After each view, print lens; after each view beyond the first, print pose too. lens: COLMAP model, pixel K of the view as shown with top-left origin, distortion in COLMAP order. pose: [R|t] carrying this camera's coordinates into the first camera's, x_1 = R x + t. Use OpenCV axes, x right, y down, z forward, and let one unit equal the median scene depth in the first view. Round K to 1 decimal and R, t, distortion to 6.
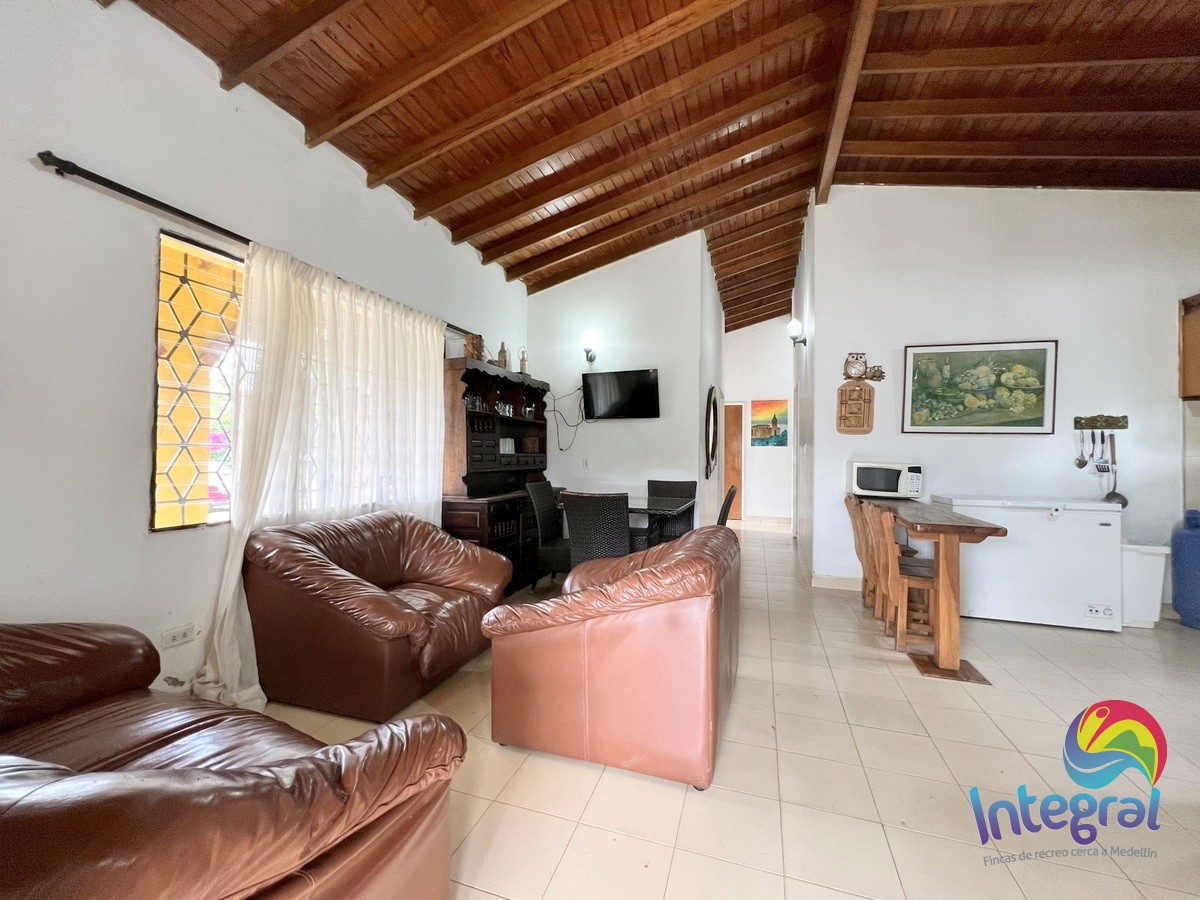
lens RADIAL K [[496.9, 0, 597.7], [0, 496.9, 446.0], [0, 0, 1]] dist [-0.000207, 0.000269]
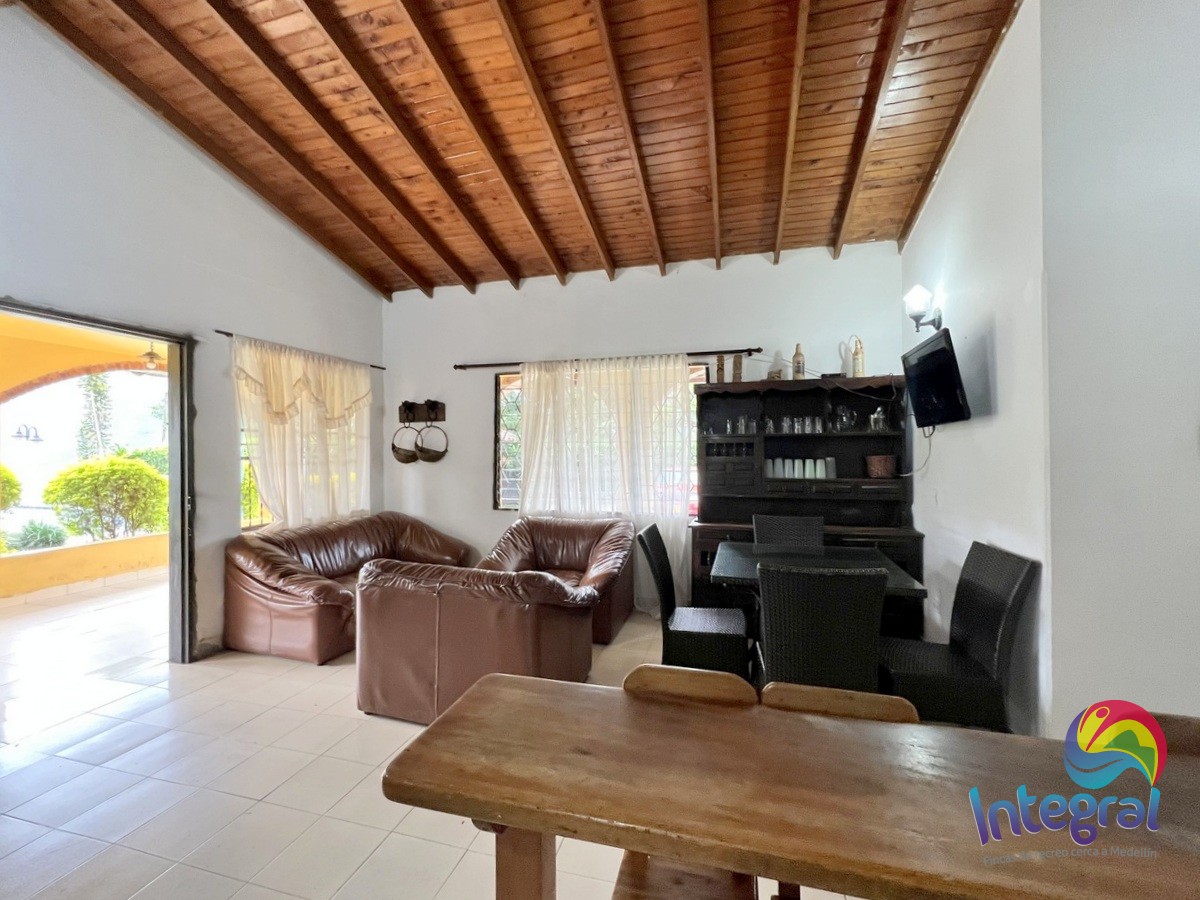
lens RADIAL K [[496.9, 0, 597.7], [0, 496.9, 446.0], [0, 0, 1]] dist [-0.000207, 0.000269]
pose [[0.038941, -0.023496, -0.998965, 0.831154], [0.017877, 0.999580, -0.022813, -0.032591], [0.999082, -0.016971, 0.039345, 0.838485]]
